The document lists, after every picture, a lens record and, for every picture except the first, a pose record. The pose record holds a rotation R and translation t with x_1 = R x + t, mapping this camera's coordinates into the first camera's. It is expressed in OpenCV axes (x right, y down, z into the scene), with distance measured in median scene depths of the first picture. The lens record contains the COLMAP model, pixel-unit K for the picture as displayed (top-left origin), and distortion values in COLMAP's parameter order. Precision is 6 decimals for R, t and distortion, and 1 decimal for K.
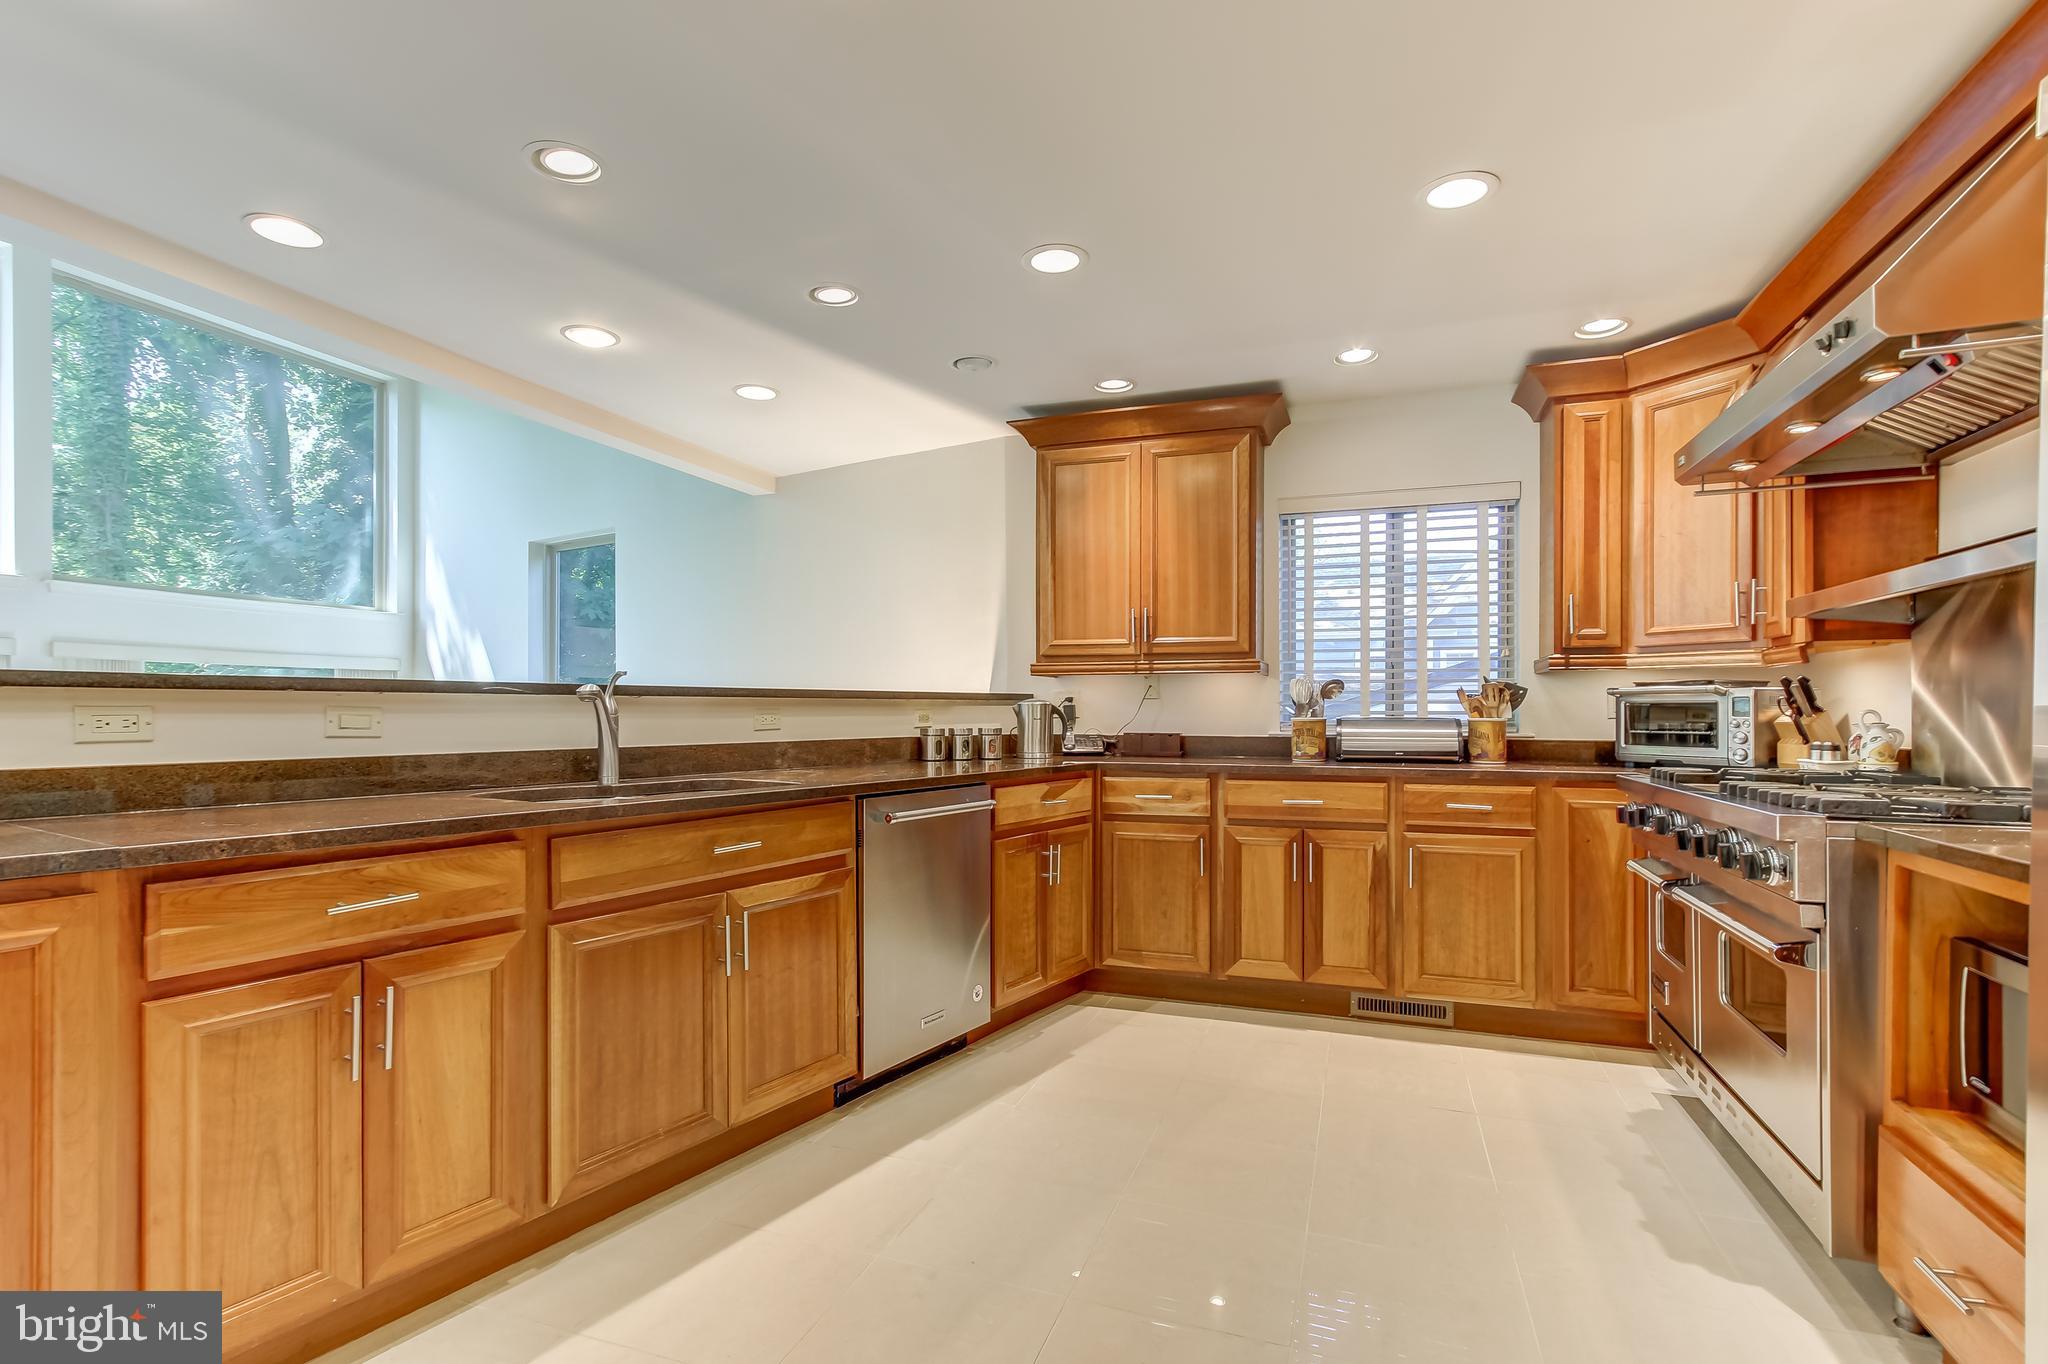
lens RADIAL K [[997.8, 0, 1024.3], [0, 997.8, 708.2], [0, 0, 1]] dist [-0.002175, 0.006739]
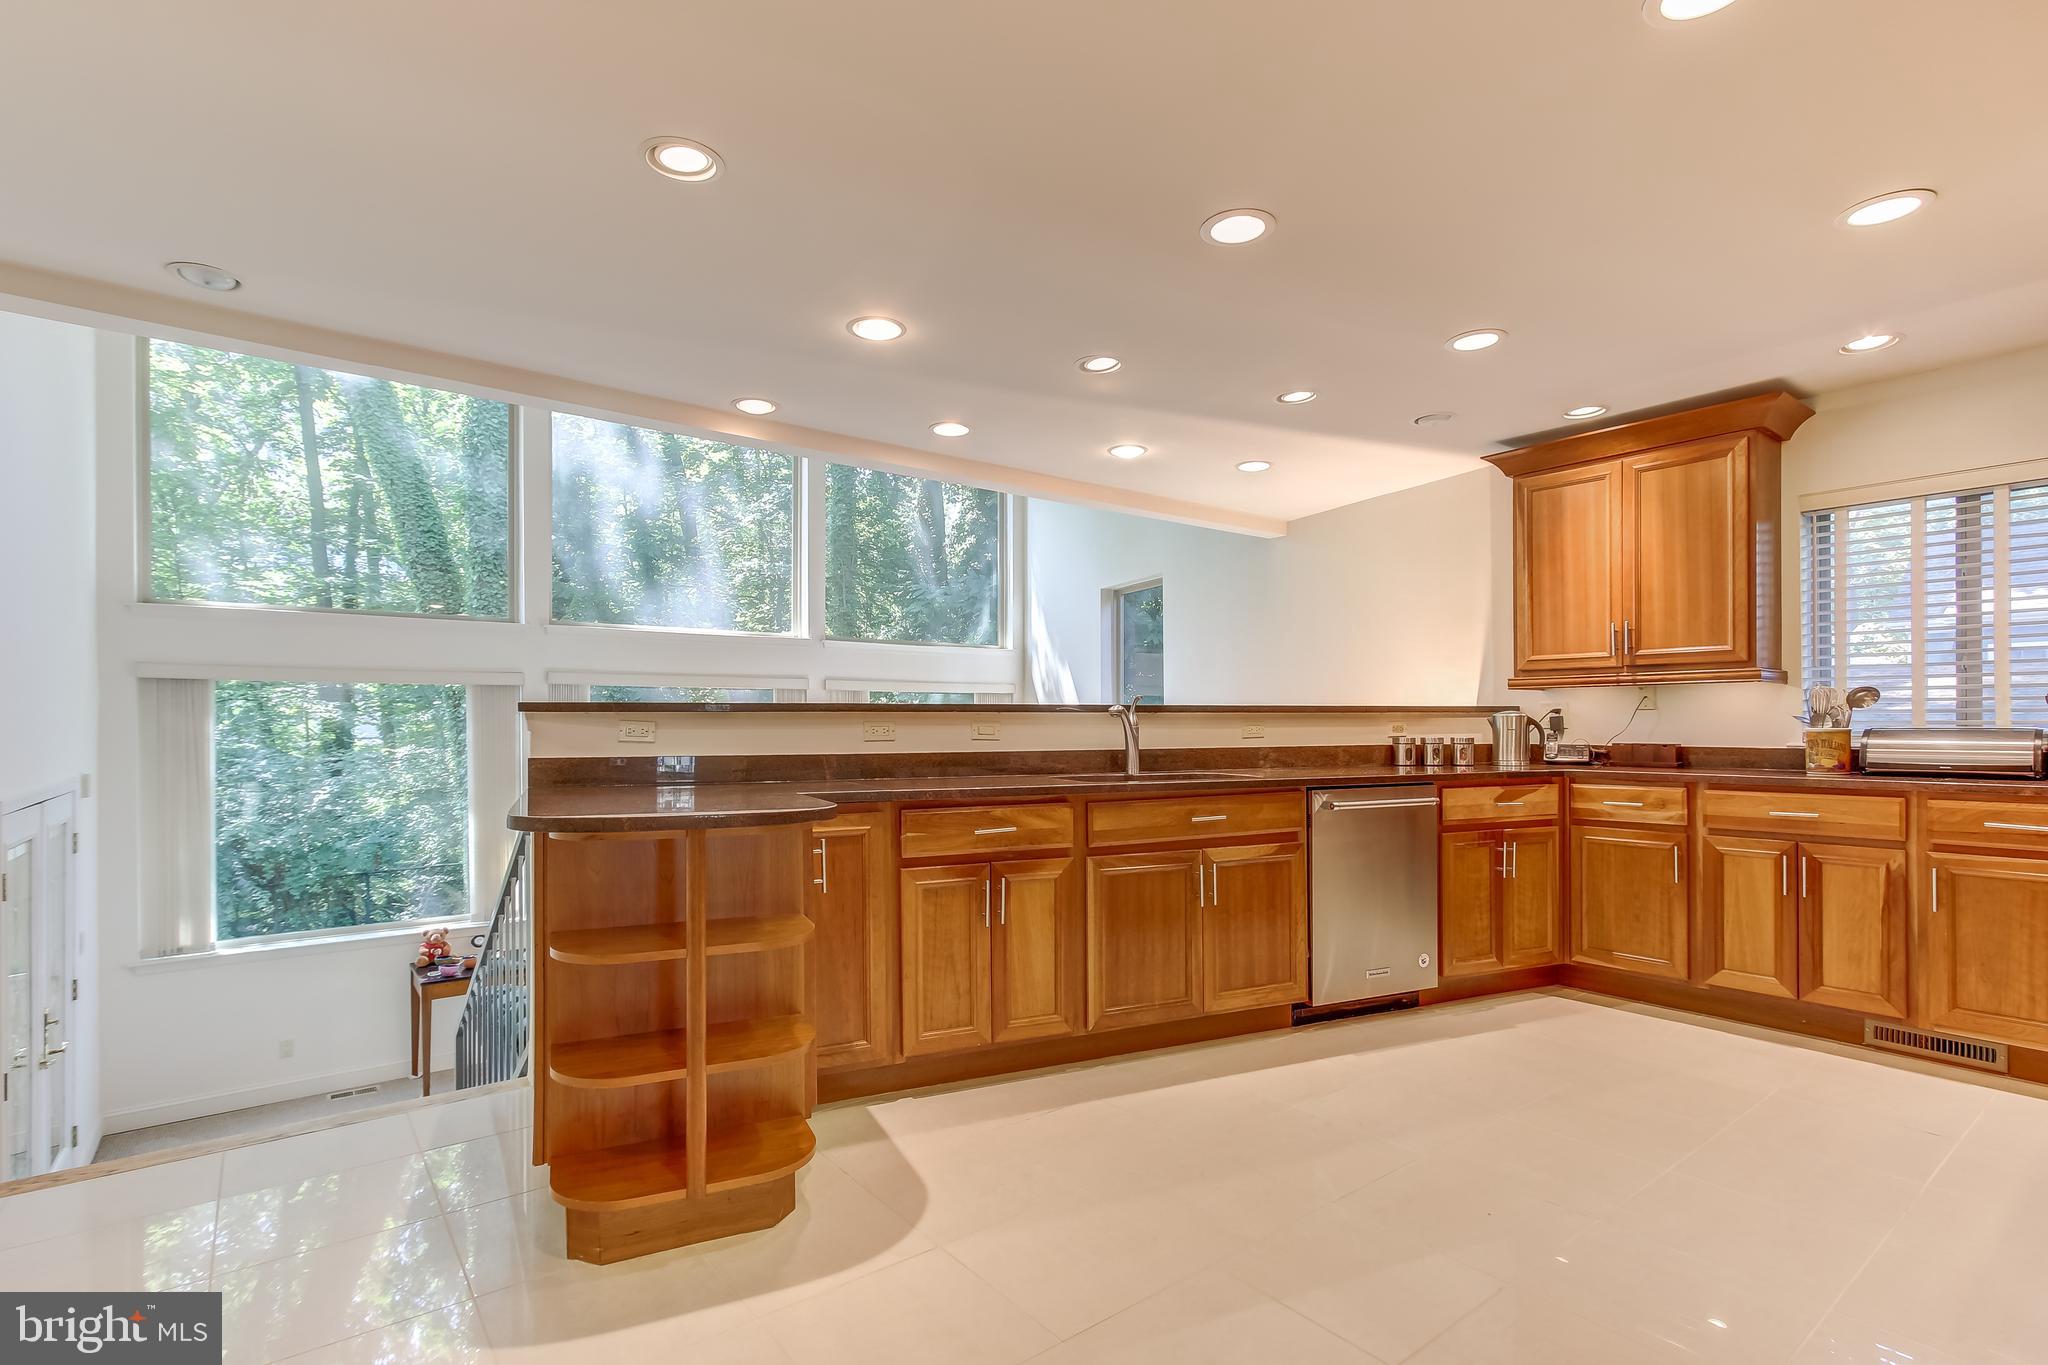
lens RADIAL K [[997.8, 0, 1024.3], [0, 997.8, 708.7], [0, 0, 1]] dist [-0.002175, 0.006739]
pose [[0.850755, -0.011125, -0.525445, 0.152303], [0.004961, 0.999901, -0.013138, -0.000177], [0.525540, 0.008571, 0.850726, -0.225933]]
